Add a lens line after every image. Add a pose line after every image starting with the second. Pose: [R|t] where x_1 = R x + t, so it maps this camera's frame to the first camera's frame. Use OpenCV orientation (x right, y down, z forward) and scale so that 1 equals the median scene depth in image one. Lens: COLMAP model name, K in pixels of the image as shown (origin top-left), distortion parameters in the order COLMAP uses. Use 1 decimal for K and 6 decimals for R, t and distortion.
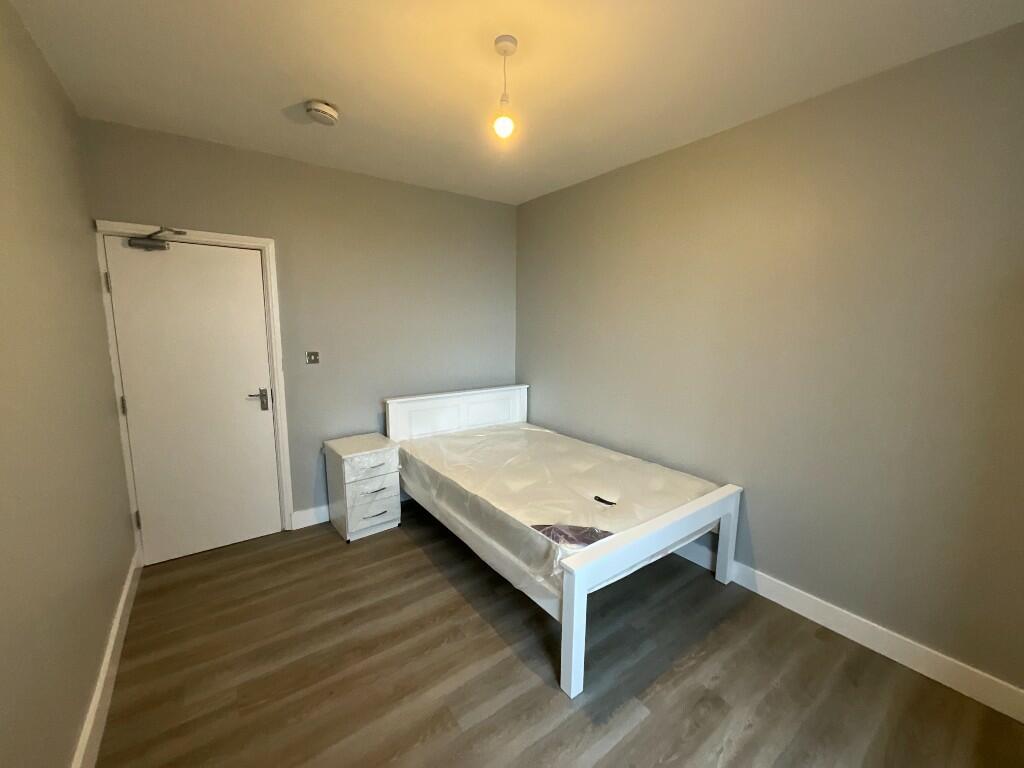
lens RADIAL K [[411.6, 0, 508.1], [0, 411.6, 393.5], [0, 0, 1]] dist [0.010855, 0.000235]
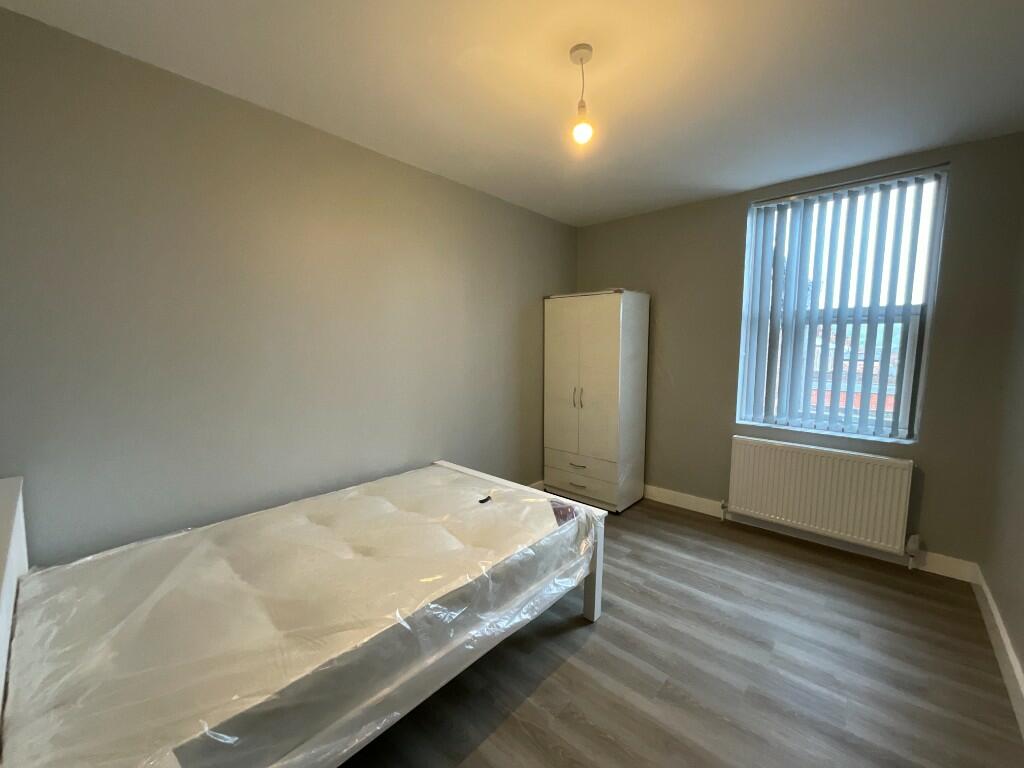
lens RADIAL K [[411.6, 0, 512.8], [0, 411.6, 389.9], [0, 0, 1]] dist [0.010855, 0.000235]
pose [[-0.211368, -0.114971, 0.970621, -0.764691], [0.152395, 0.977036, 0.148917, -0.156837], [-0.965453, 0.179394, -0.188993, 1.083777]]
